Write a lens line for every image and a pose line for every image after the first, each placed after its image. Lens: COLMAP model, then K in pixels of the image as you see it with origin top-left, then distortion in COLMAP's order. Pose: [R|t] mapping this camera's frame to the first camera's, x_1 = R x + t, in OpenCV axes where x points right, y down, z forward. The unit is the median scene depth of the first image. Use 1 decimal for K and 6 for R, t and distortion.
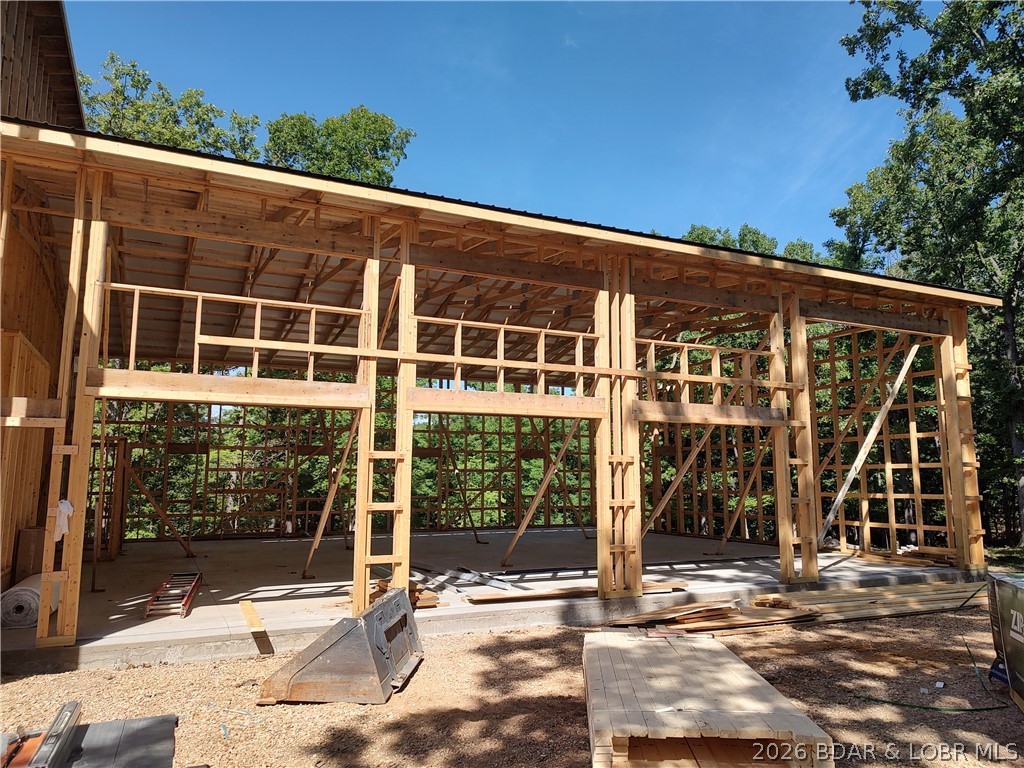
lens RADIAL K [[723.9, 0, 512.0], [0, 723.9, 384.0], [0, 0, 1]] dist [0.004340, -0.003597]
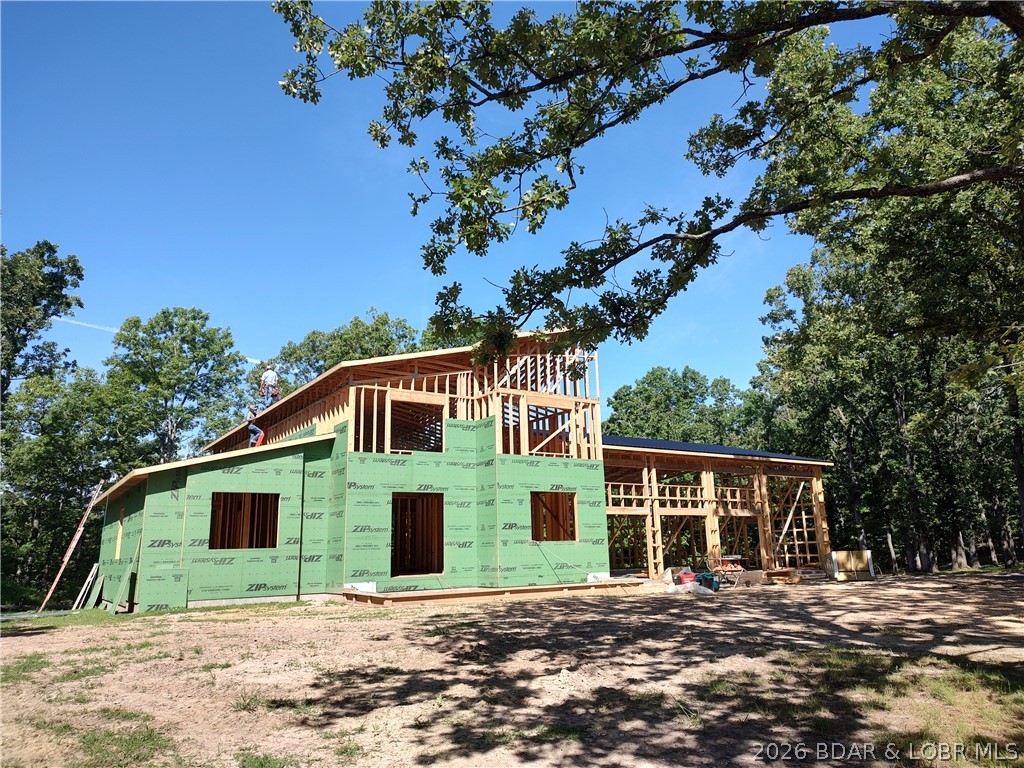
lens RADIAL K [[723.9, 0, 512.0], [0, 723.9, 384.0], [0, 0, 1]] dist [0.004340, -0.003597]
pose [[0.990935, 0.001976, 0.134328, -1.010287], [0.012155, 0.994472, -0.104296, -0.177416], [-0.133792, 0.104983, 0.985433, -1.781807]]
